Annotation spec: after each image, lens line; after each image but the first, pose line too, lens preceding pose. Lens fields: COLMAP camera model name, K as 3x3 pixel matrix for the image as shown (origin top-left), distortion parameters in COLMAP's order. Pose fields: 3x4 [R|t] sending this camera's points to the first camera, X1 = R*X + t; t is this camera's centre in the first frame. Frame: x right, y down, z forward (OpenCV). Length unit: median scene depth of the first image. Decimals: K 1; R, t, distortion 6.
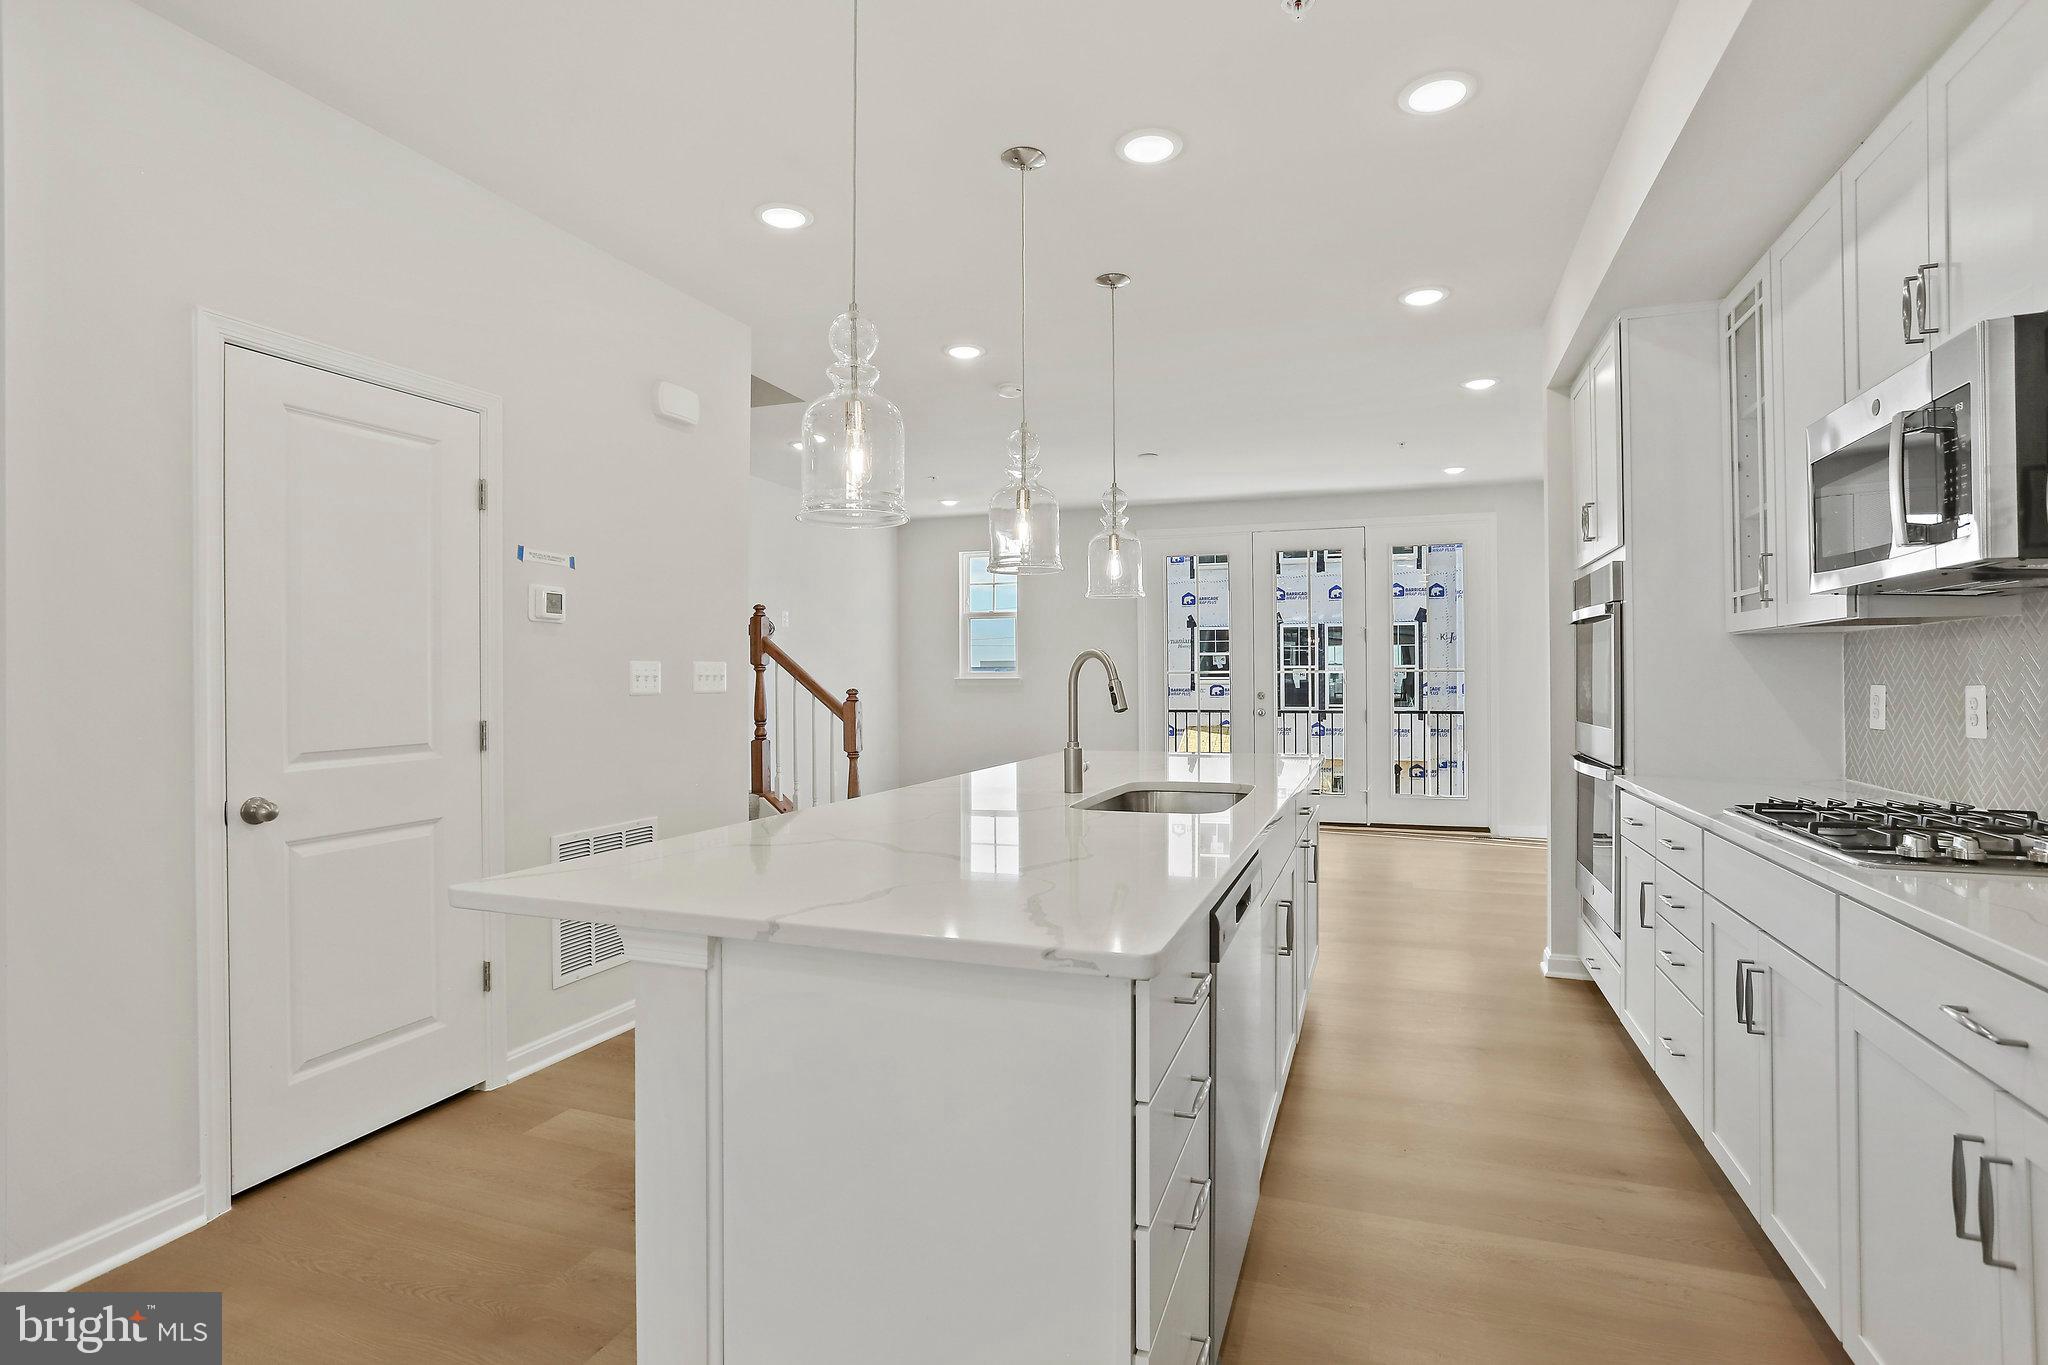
lens RADIAL K [[999.1, 0, 1029.2], [0, 999.1, 679.4], [0, 0, 1]] dist [-0.061439, 0.034621]
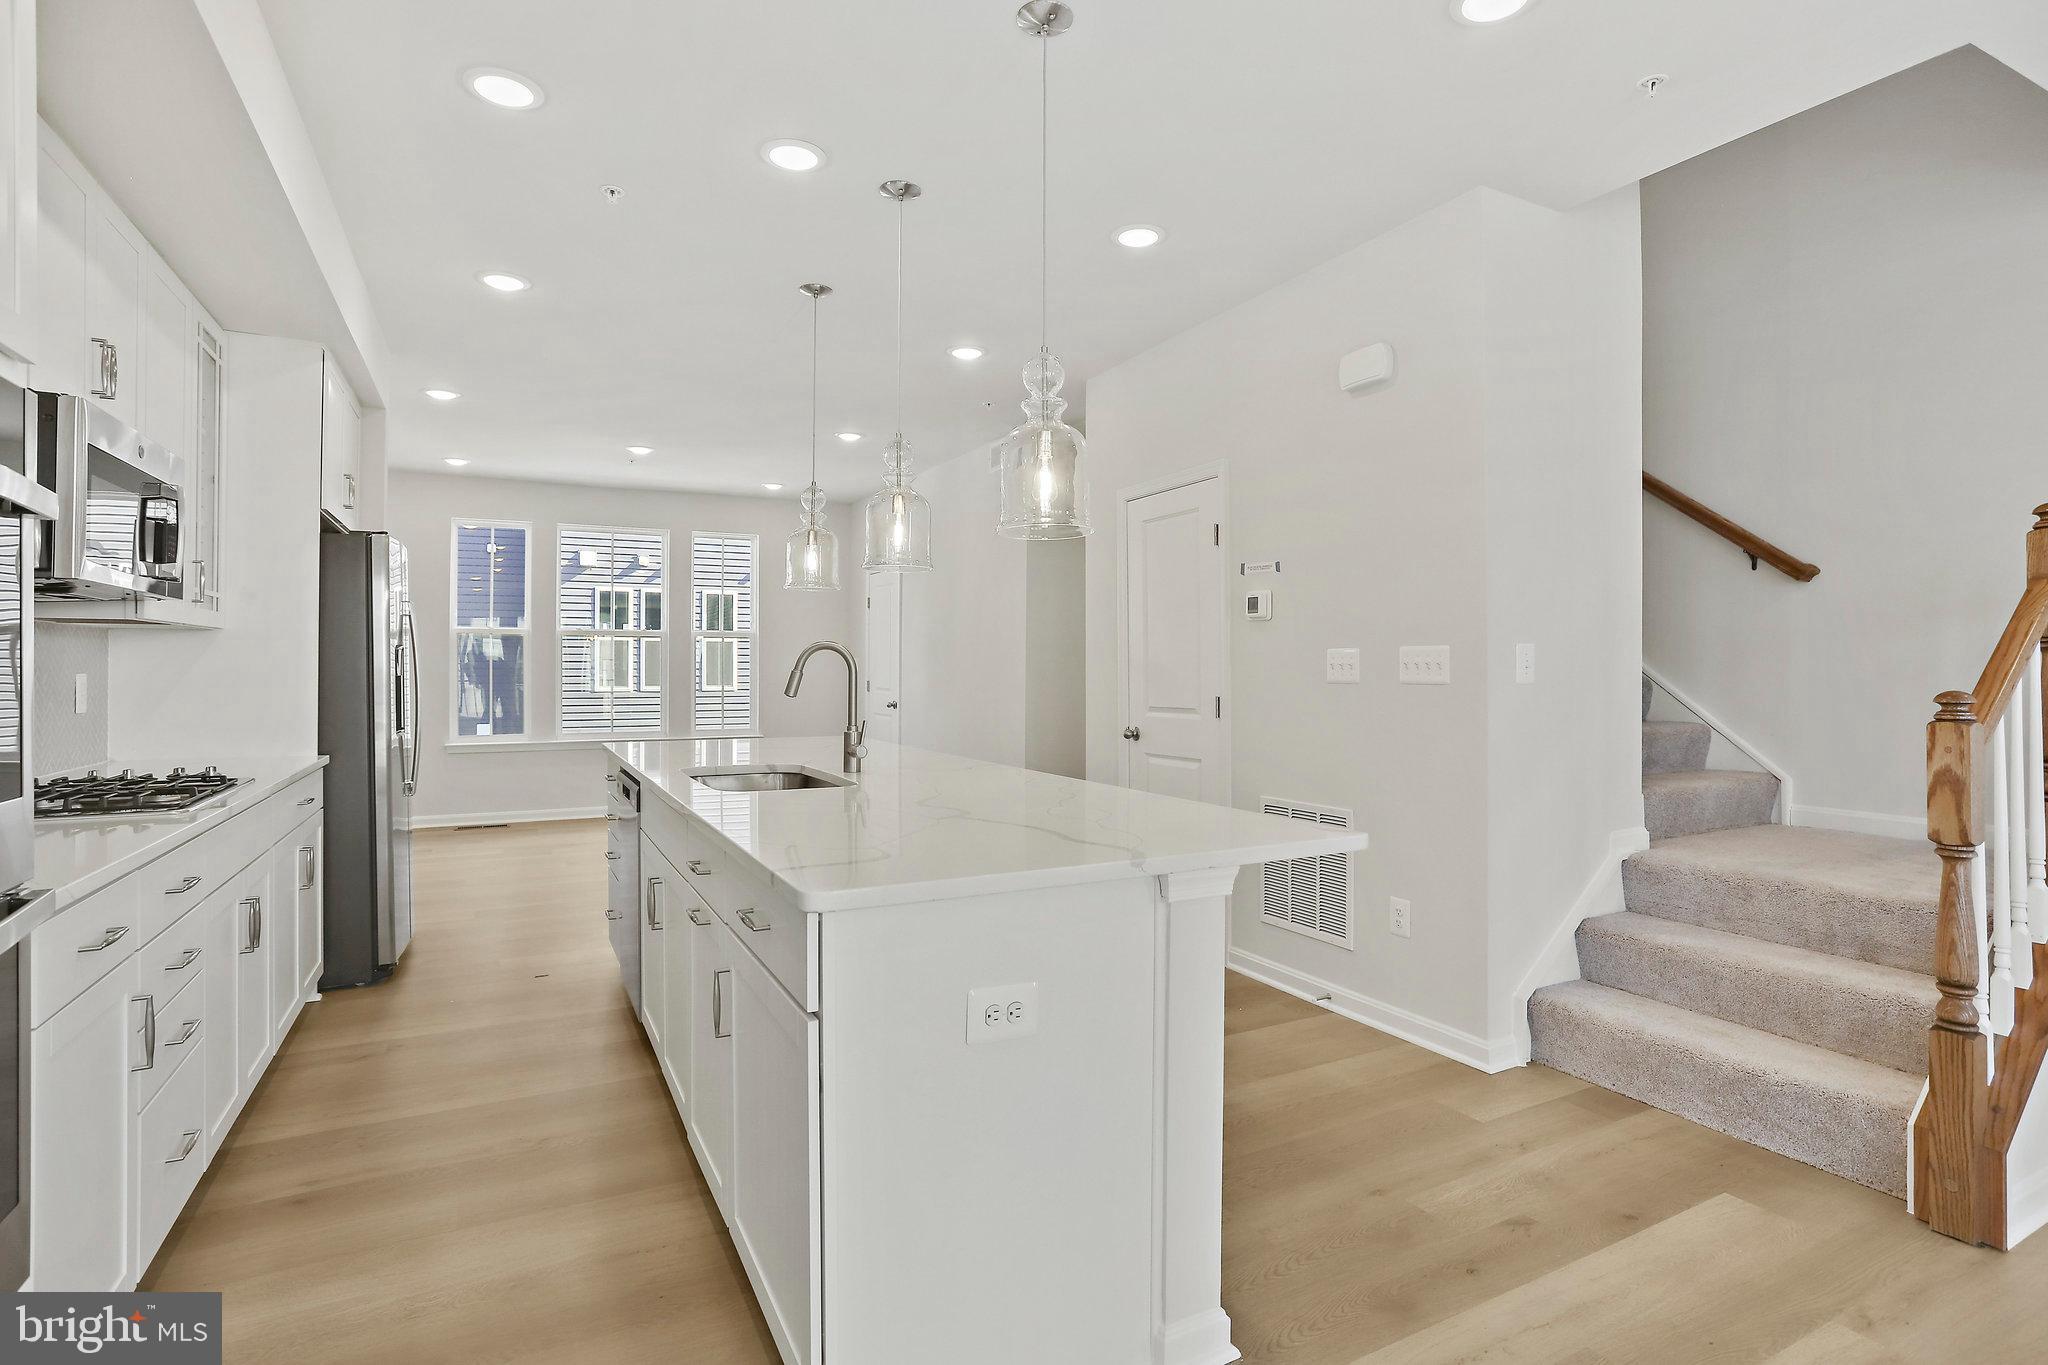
lens RADIAL K [[1007.6, 0, 1032.9], [0, 1007.6, 664.5], [0, 0, 1]] dist [-0.070053, 0.042250]
pose [[-0.667883, -0.000042, -0.744266, 0.622047], [-0.000526, 1.000000, 0.000415, -0.003110], [0.744266, 0.000668, -0.667883, 1.596703]]
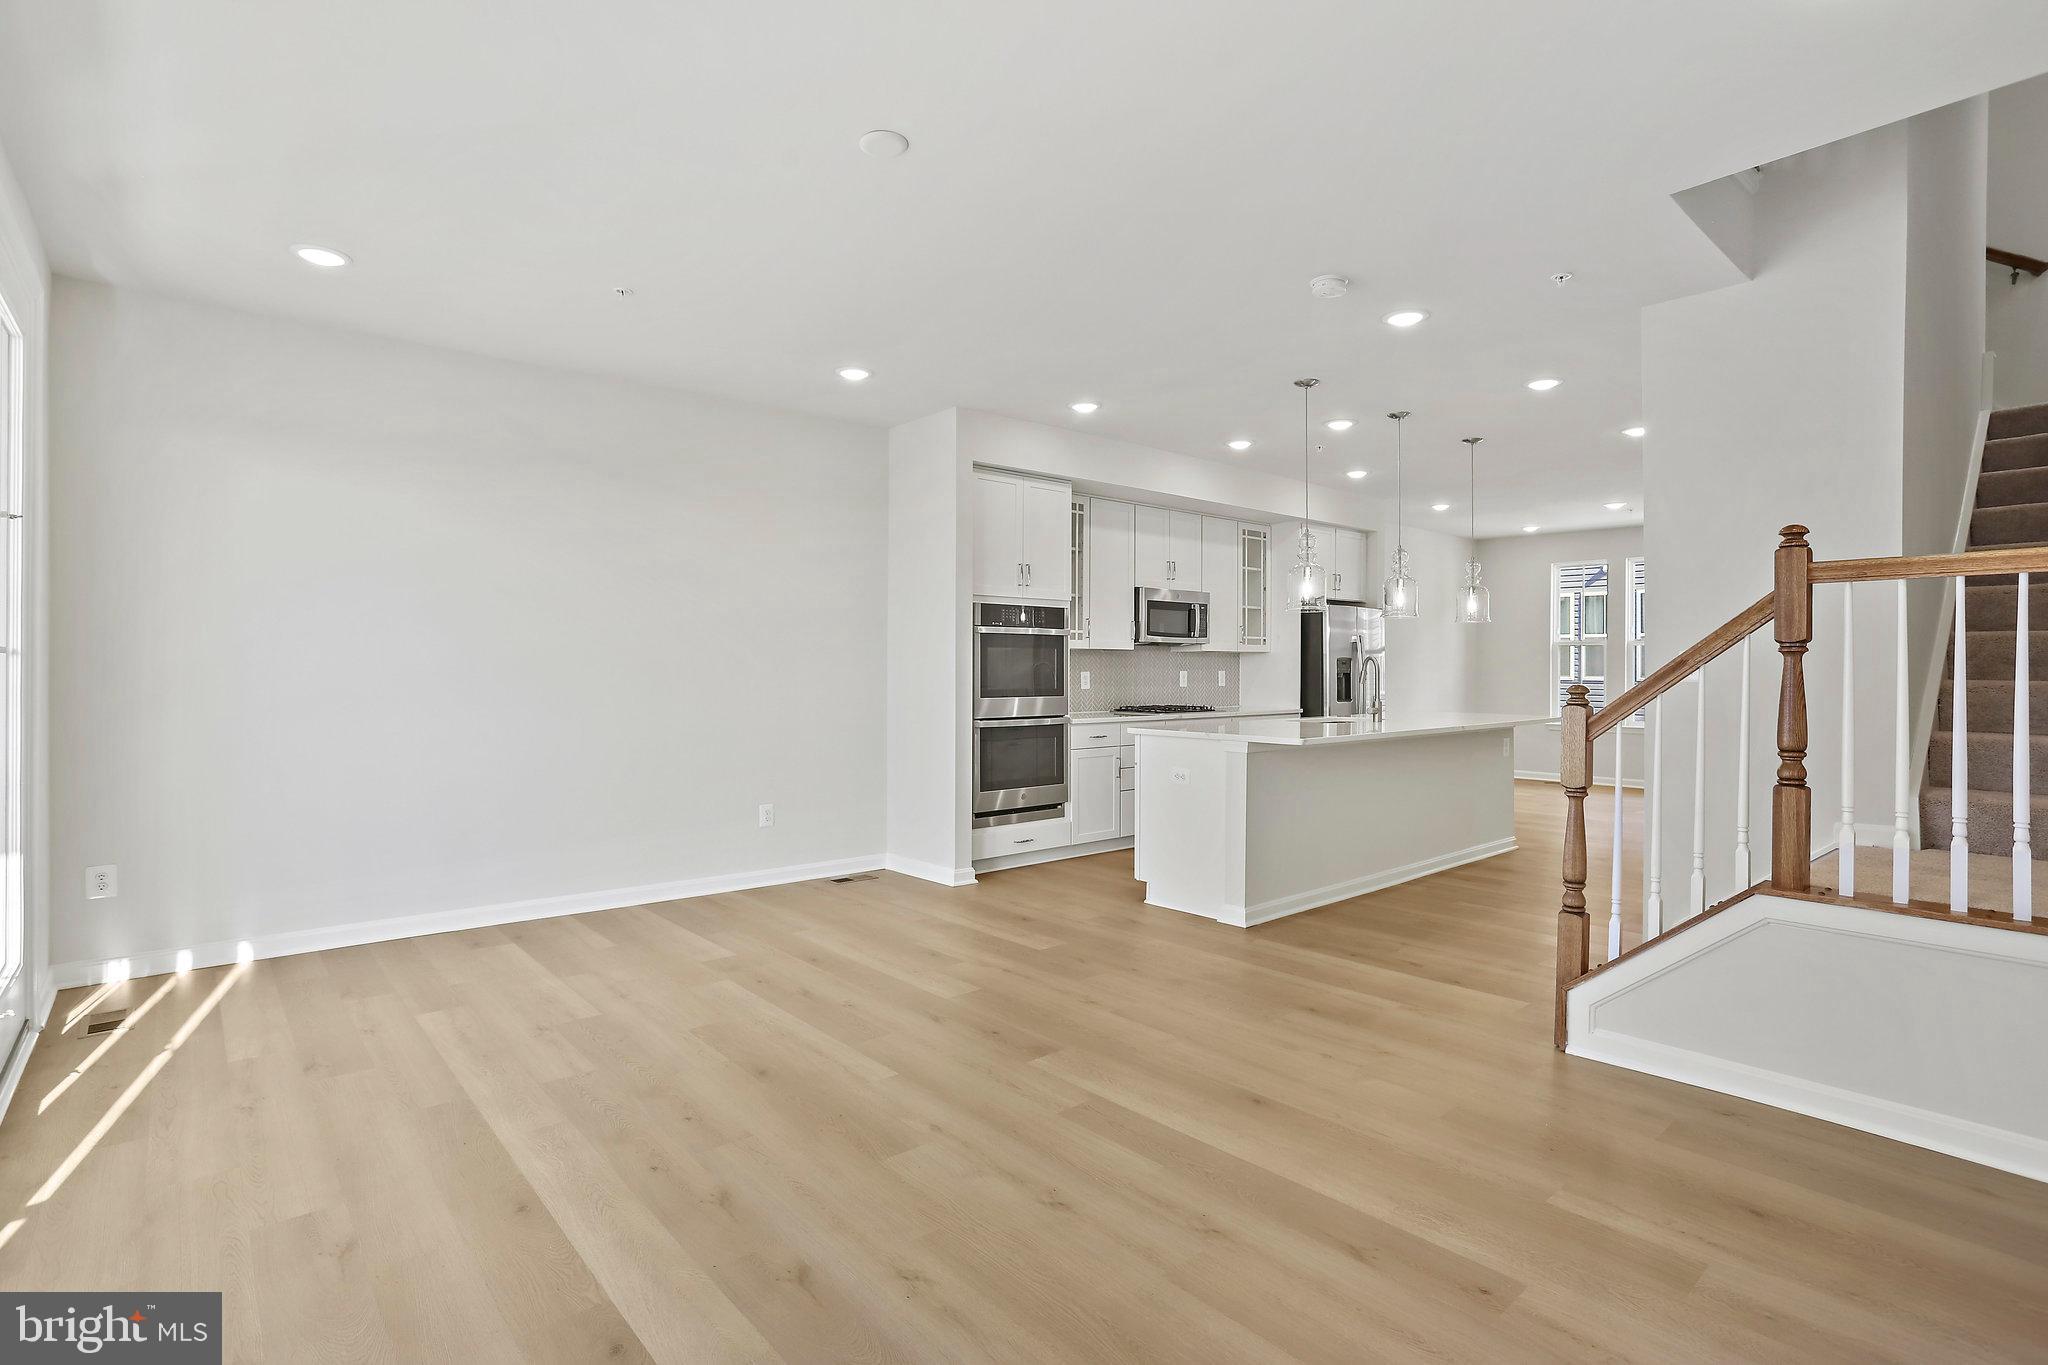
lens RADIAL K [[1004.5, 0, 1033.7], [0, 1004.5, 659.5], [0, 0, 1]] dist [-0.057340, 0.031964]
pose [[-0.877457, 0.006541, 0.479610, -0.286084], [0.002339, 0.999953, -0.009358, -0.001970], [-0.479649, -0.007090, -0.877432, 2.754919]]
